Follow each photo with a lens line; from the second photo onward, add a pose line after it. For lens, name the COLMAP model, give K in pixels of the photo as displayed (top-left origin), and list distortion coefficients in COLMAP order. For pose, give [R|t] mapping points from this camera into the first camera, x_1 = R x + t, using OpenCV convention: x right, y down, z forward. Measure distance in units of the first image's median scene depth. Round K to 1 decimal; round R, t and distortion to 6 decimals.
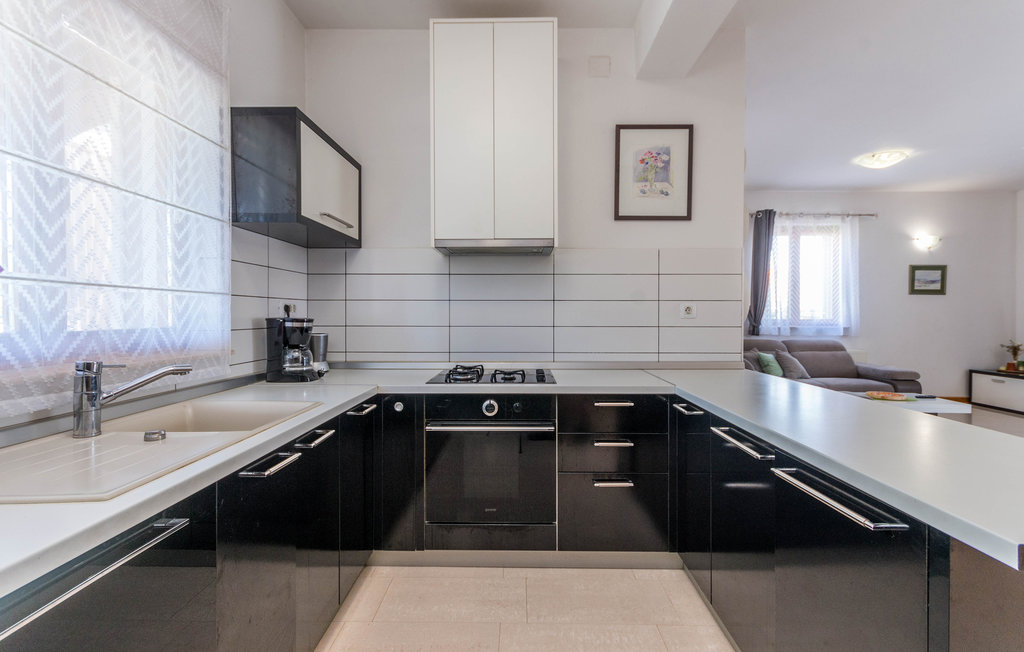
lens RADIAL K [[455.1, 0, 516.8], [0, 455.1, 322.7], [0, 0, 1]] dist [0.001772, 0.000589]
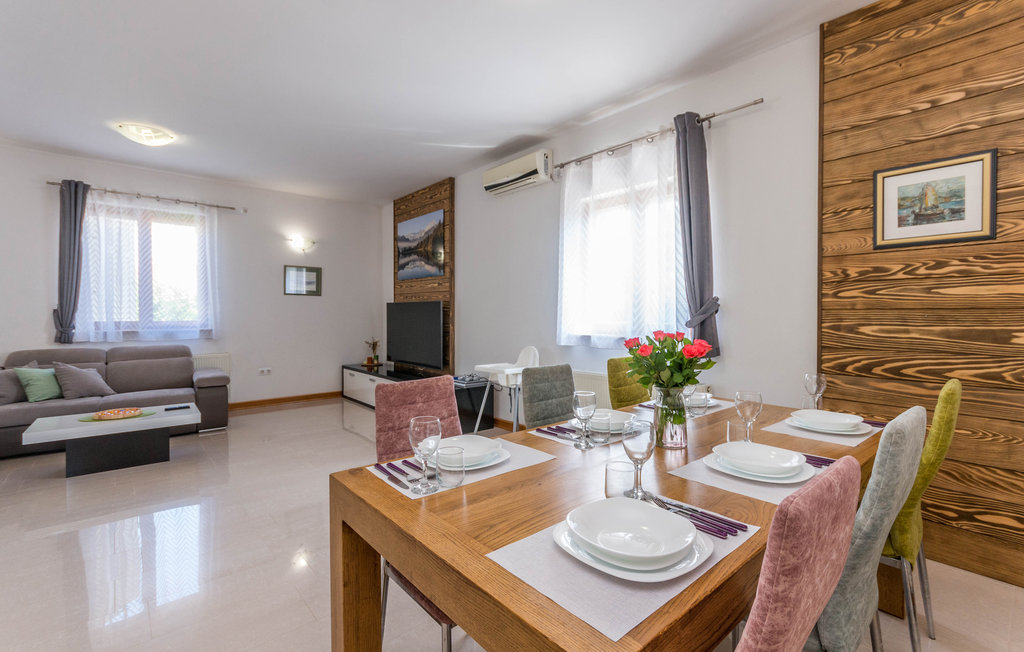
lens RADIAL K [[455.1, 0, 516.8], [0, 455.1, 322.7], [0, 0, 1]] dist [0.001772, 0.000589]
pose [[0.742059, -0.017296, 0.670111, 0.578699], [0.020614, 0.999783, 0.002978, 0.006550], [-0.670017, 0.011604, 0.742255, -0.077922]]
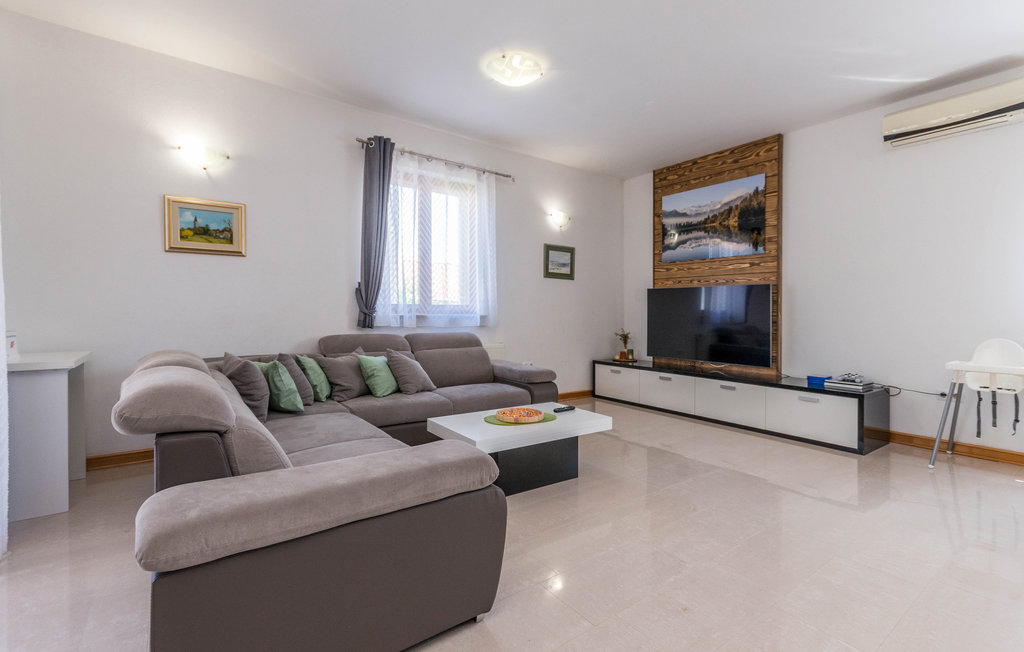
lens RADIAL K [[455.1, 0, 516.8], [0, 455.1, 322.7], [0, 0, 1]] dist [0.001772, 0.000589]
pose [[0.792468, -0.009160, 0.609845, 0.296265], [0.007429, 0.999958, 0.005365, 0.018580], [-0.609868, 0.000279, 0.792503, 0.351736]]
